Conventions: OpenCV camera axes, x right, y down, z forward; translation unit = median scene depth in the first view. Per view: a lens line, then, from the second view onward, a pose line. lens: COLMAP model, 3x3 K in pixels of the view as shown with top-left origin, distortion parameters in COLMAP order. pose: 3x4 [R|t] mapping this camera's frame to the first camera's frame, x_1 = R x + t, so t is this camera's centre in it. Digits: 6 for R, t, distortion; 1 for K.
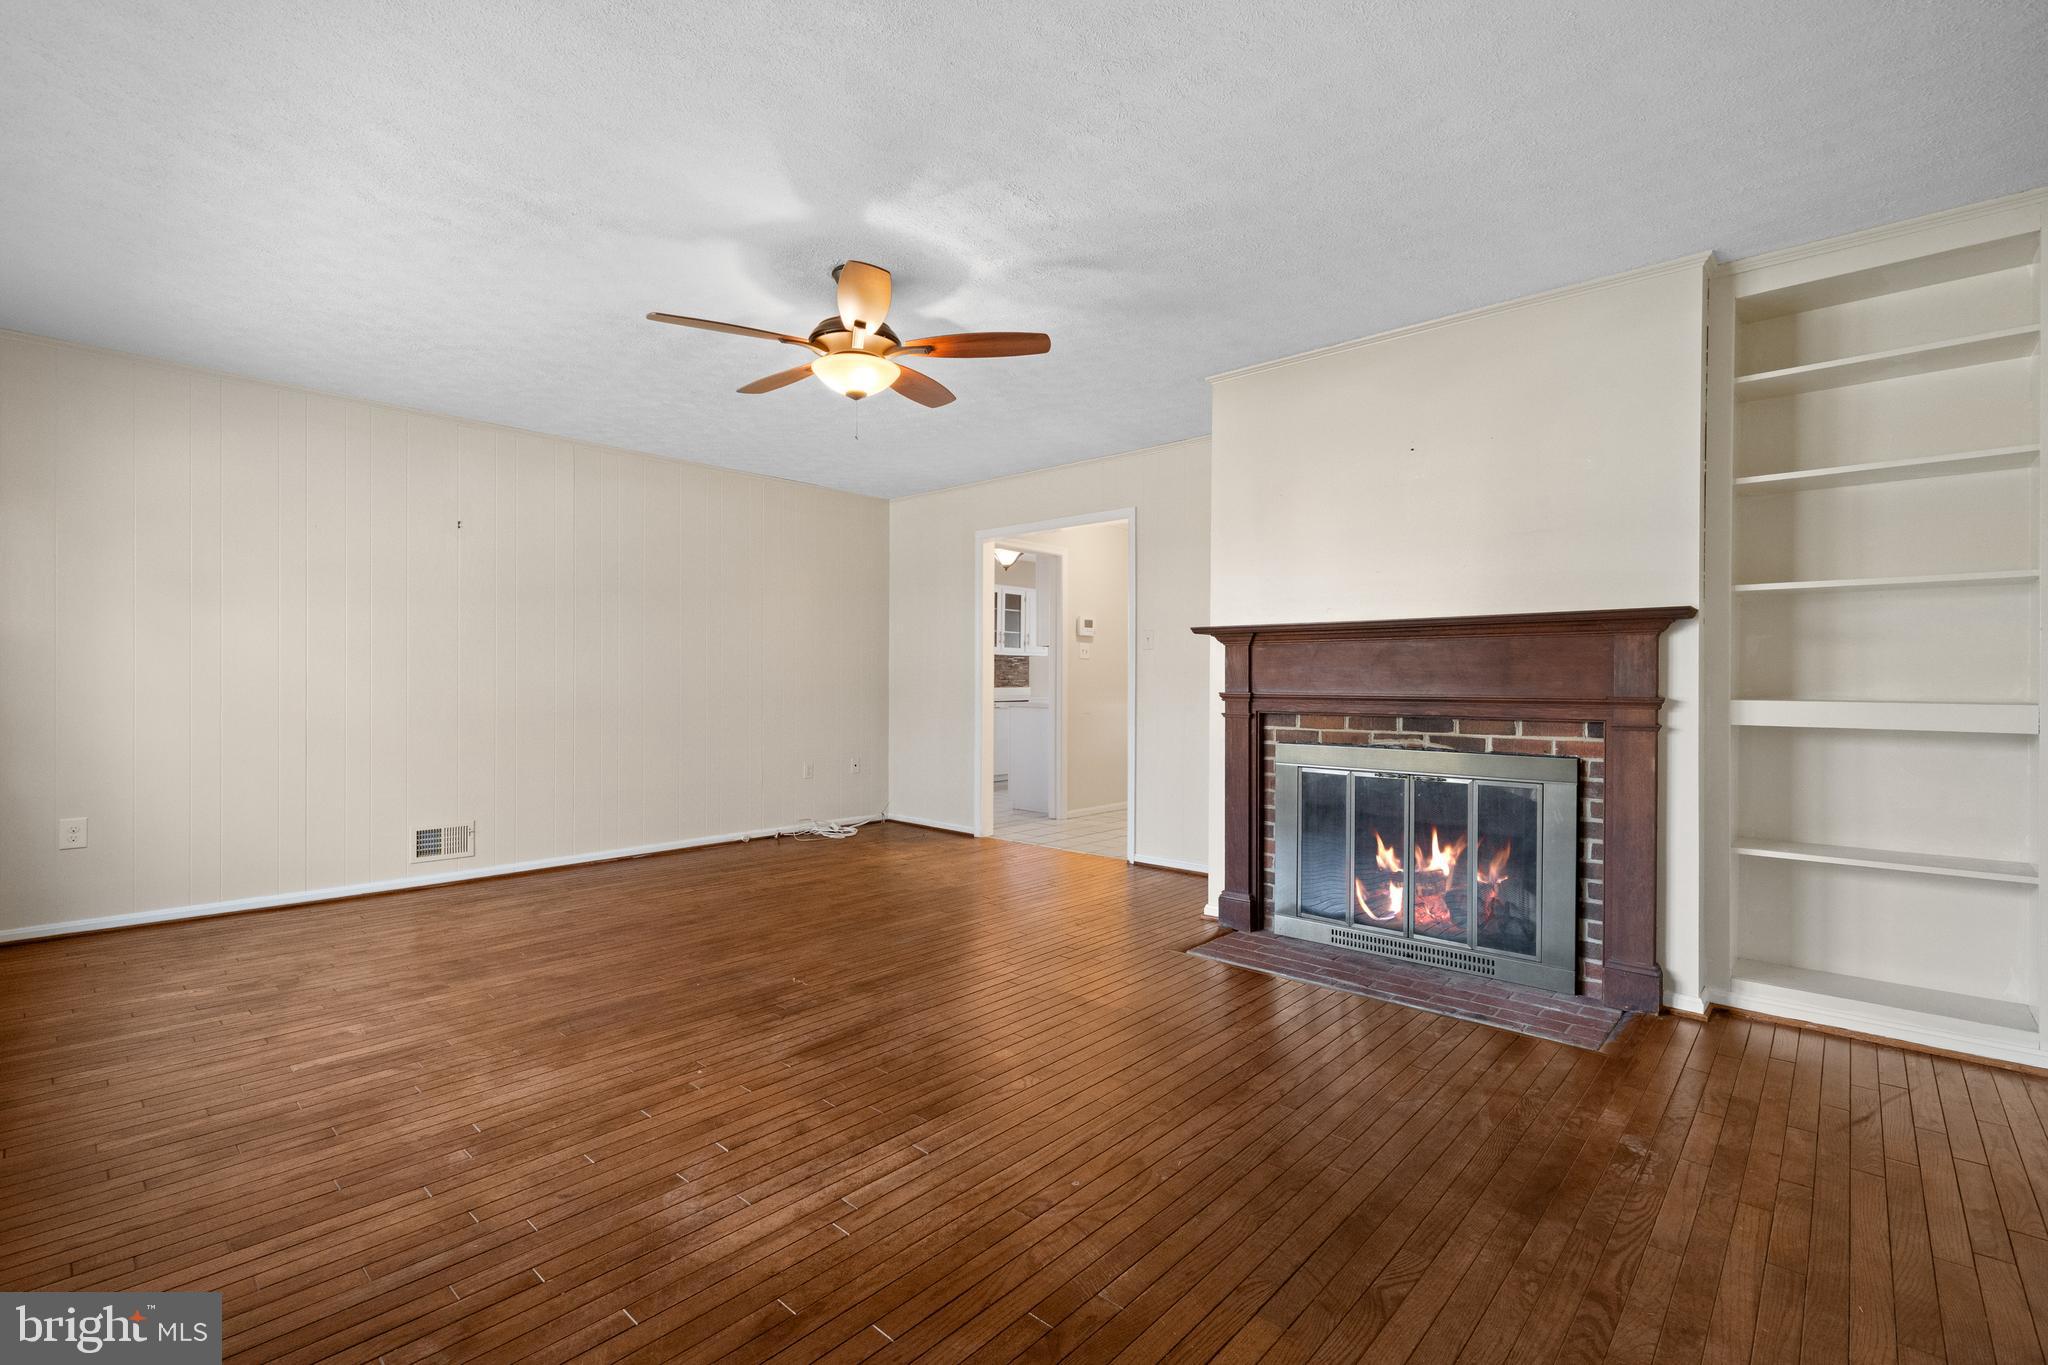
lens RADIAL K [[913.9, 0, 1027.4], [0, 913.9, 691.1], [0, 0, 1]] dist [0.016232, 0.000312]
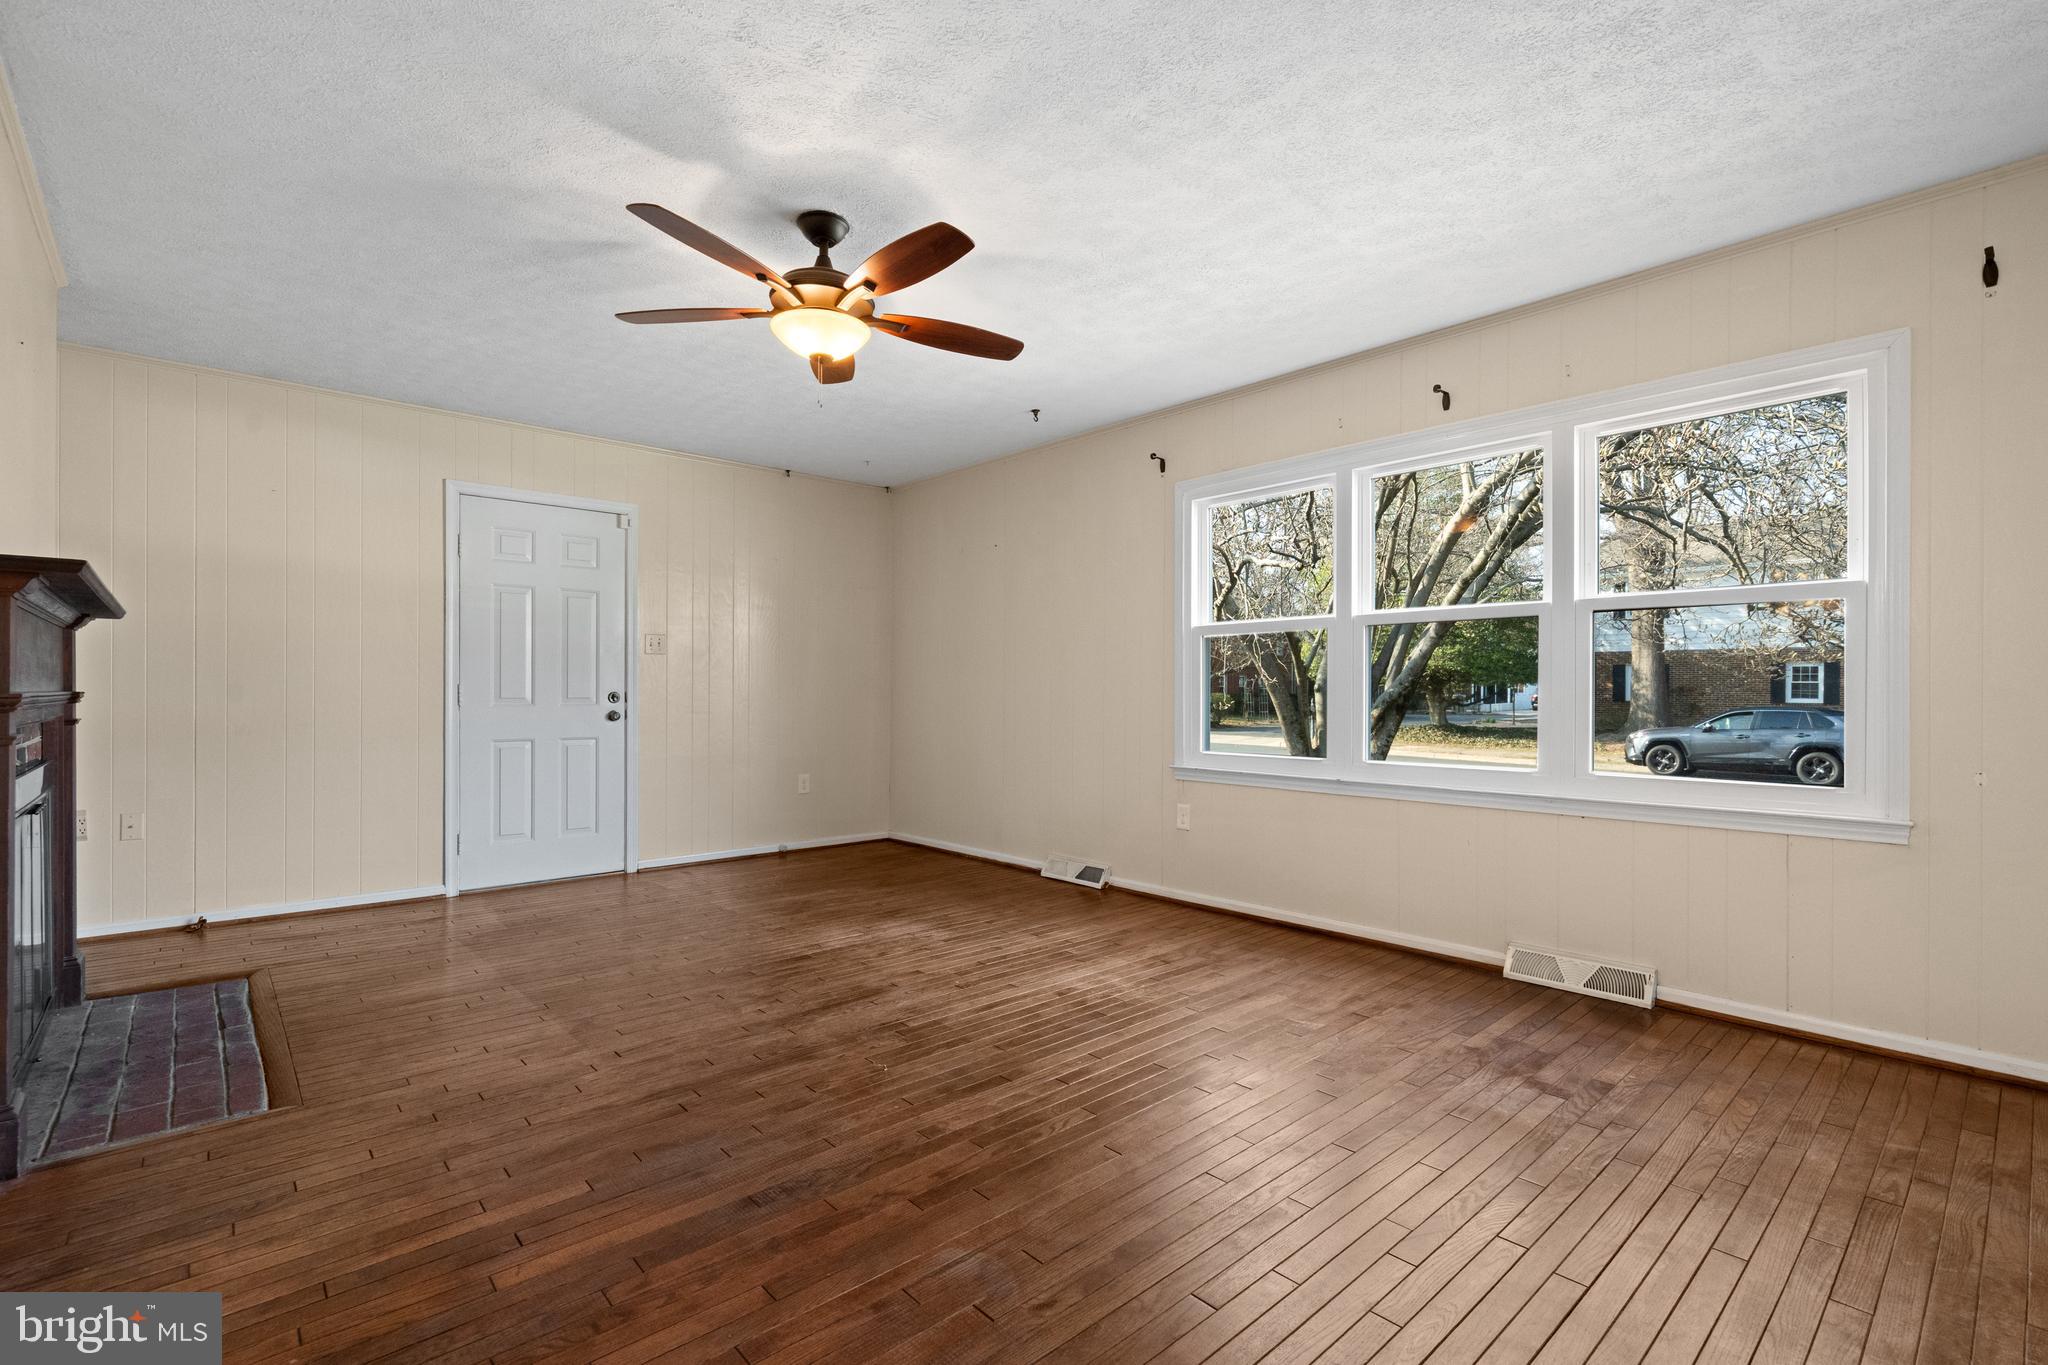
lens RADIAL K [[913.9, 0, 1027.4], [0, 913.9, 691.1], [0, 0, 1]] dist [0.016232, 0.000312]
pose [[-0.994914, -0.003650, 0.100665, -0.518343], [-0.003103, 0.999980, 0.005594, -0.005327], [-0.100683, 0.005253, -0.994905, 2.020290]]
